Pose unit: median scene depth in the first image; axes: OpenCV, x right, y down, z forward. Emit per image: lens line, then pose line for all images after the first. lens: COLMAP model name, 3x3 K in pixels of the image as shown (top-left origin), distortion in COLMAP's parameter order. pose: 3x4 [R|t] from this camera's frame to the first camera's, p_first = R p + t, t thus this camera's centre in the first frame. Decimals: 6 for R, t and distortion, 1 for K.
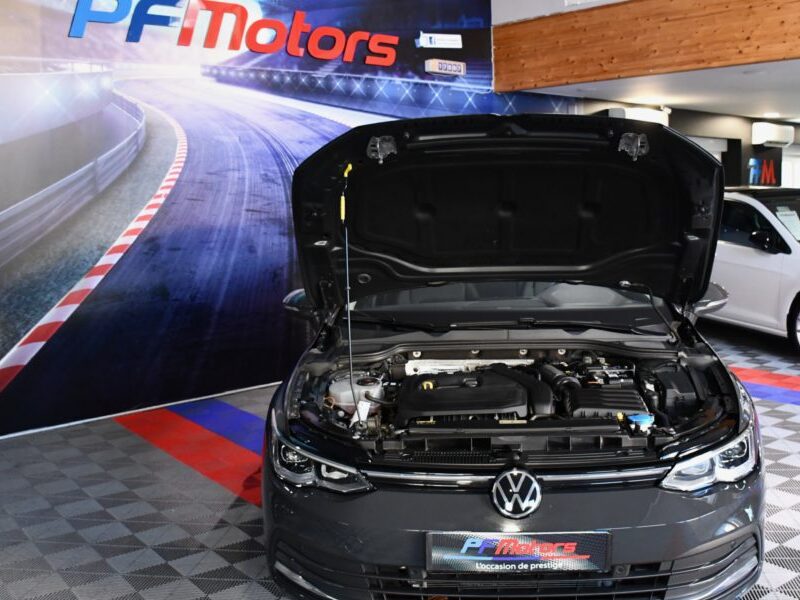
lens RADIAL K [[880.5, 0, 430.8], [0, 880.5, 289.4], [0, 0, 1]] dist [-0.112613, 0.000000]
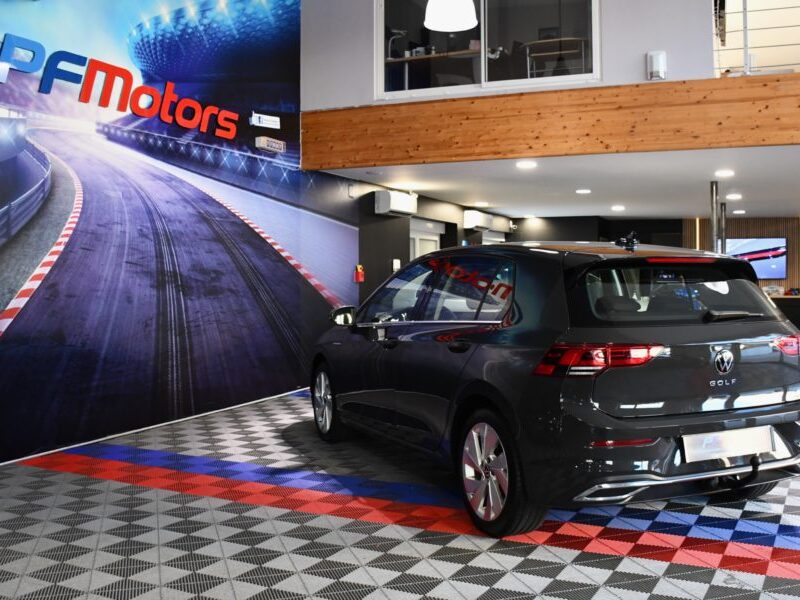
lens RADIAL K [[865.2, 0, 410.0], [0, 865.2, 295.5], [0, 0, 1]] dist [-0.075737, 0.000000]
pose [[0.915716, 0.009437, 0.401716, -0.323312], [0.029647, 0.995413, -0.090967, 0.055409], [-0.400731, 0.095210, 0.911235, -0.076804]]
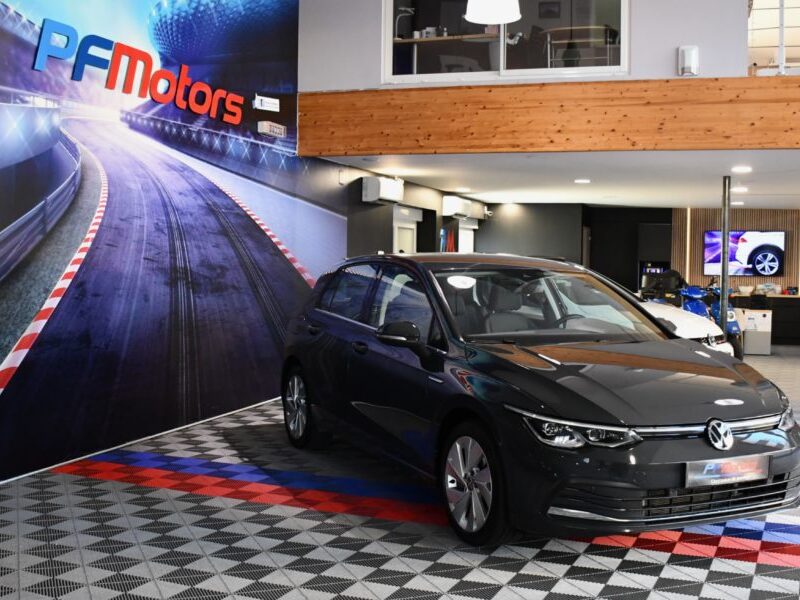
lens RADIAL K [[1003.2, 0, 383.3], [0, 1003.2, 307.9], [0, 0, 1]] dist [-0.071857, 0.000000]
pose [[0.888330, 0.011388, 0.459065, -0.506423], [0.018374, 0.998010, -0.060312, 0.040244], [-0.458839, 0.062012, 0.886353, -0.129638]]
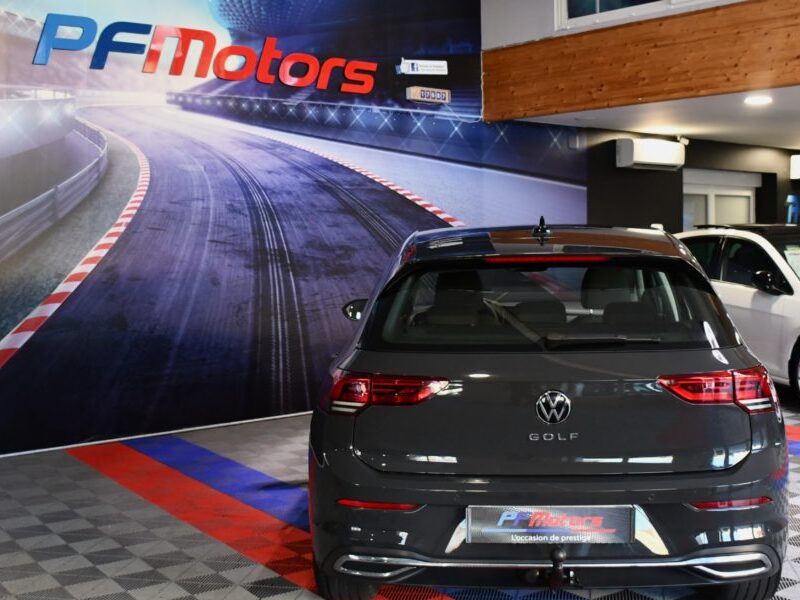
lens RADIAL K [[1040.3, 0, 409.3], [0, 1040.3, 284.4], [0, 0, 1]] dist [-0.116746, 0.000000]
pose [[0.998190, 0.013979, -0.058484, 0.079606], [-0.017645, 0.997879, -0.062653, 0.026174], [0.057485, 0.063572, 0.996320, -0.130602]]
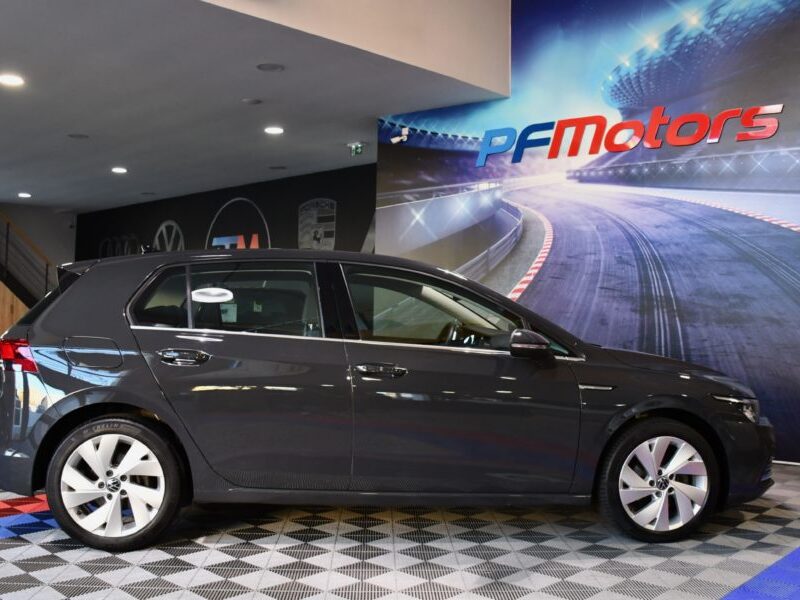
lens RADIAL K [[844.6, 0, 425.1], [0, 844.6, 308.0], [0, 0, 1]] dist [-0.104484, 0.000000]
pose [[0.160945, 0.019146, -0.986778, 0.887305], [-0.131599, 0.991300, -0.002230, -0.031794], [0.978150, 0.130218, 0.162065, 0.615271]]
